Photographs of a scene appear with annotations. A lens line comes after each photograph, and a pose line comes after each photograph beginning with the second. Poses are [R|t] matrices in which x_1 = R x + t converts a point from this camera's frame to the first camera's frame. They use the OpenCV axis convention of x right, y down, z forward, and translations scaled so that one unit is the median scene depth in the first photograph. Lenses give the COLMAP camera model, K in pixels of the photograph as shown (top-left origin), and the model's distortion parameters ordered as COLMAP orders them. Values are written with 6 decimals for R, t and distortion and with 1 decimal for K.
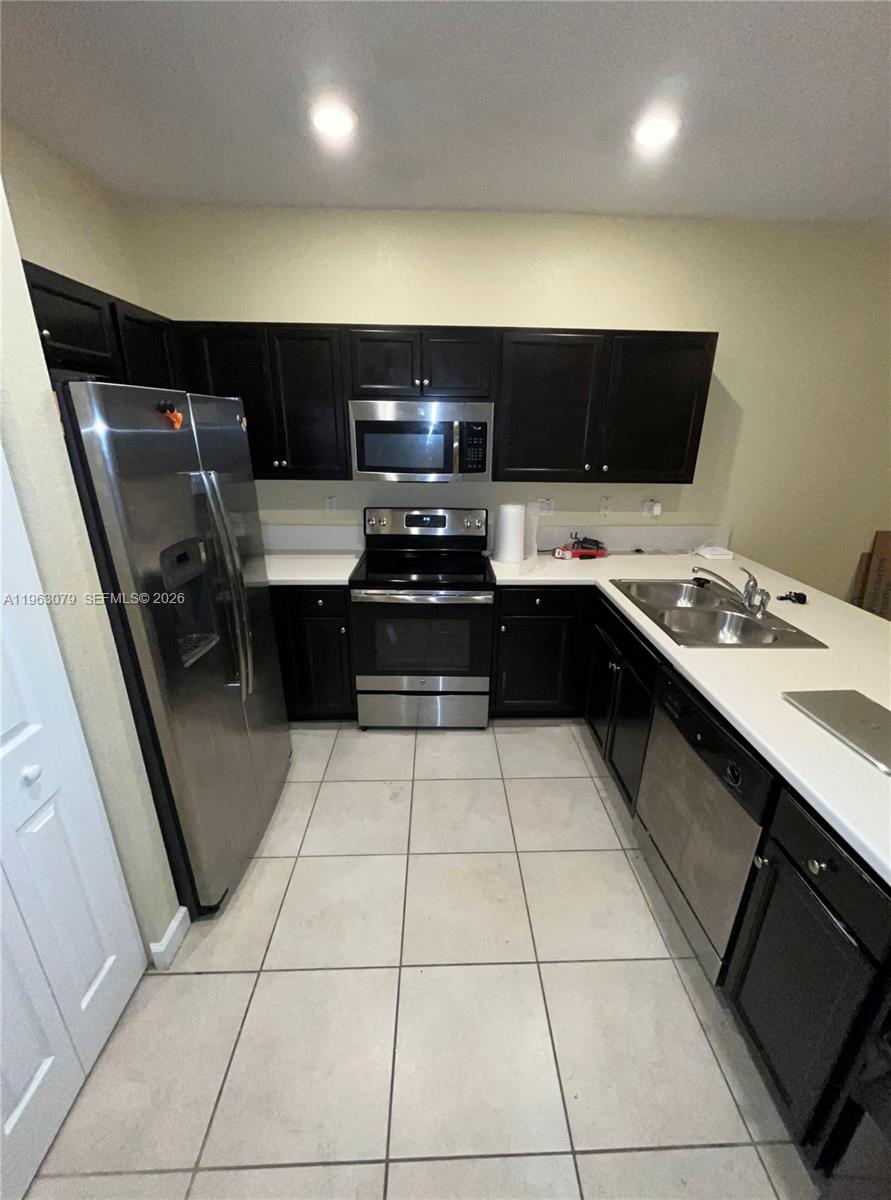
lens RADIAL K [[490.5, 0, 449.8], [0, 490.5, 603.1], [0, 0, 1]] dist [-0.002222, -0.000335]
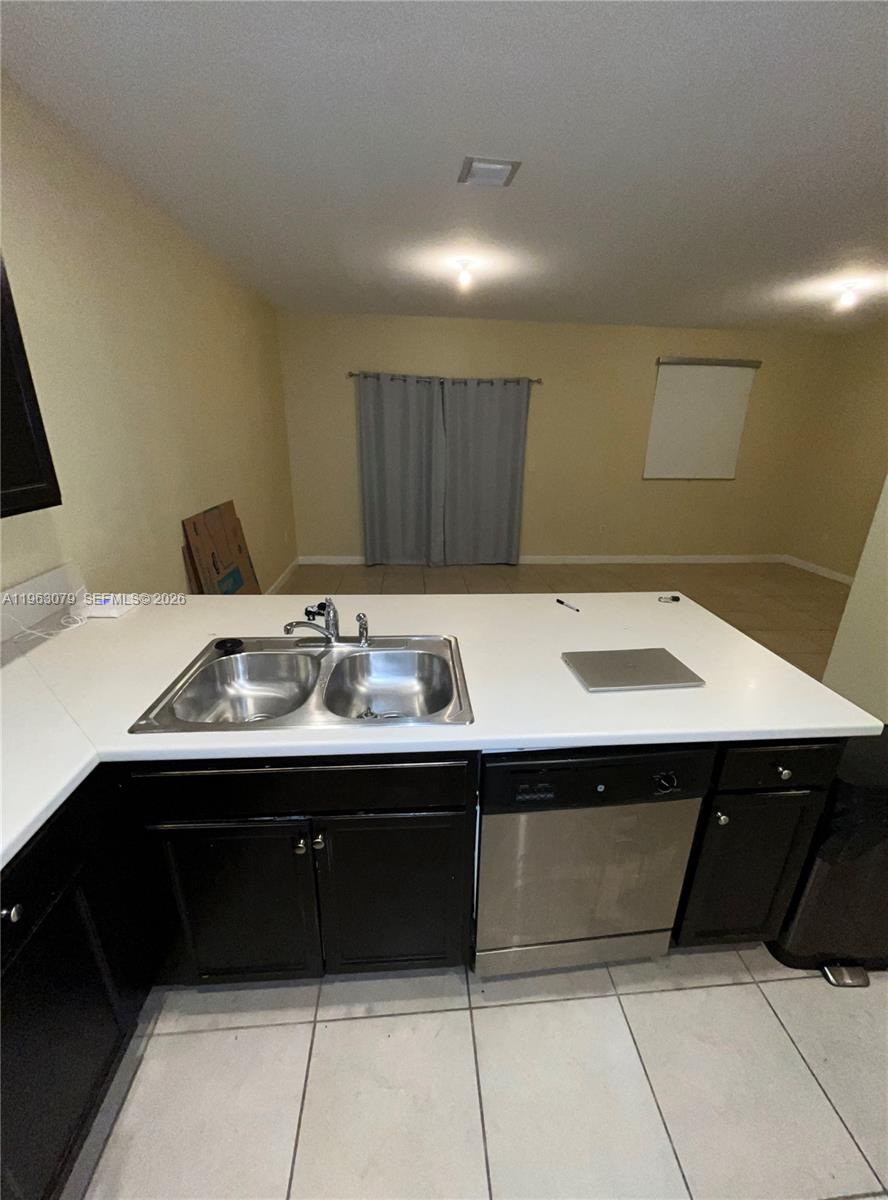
lens RADIAL K [[490.5, 0, 450.1], [0, 490.5, 605.6], [0, 0, 1]] dist [-0.002222, -0.000335]
pose [[-0.061761, -0.355806, 0.932517, -0.077642], [0.318040, 0.878582, 0.356291, -0.220785], [-0.946063, 0.318583, 0.058899, 0.666224]]
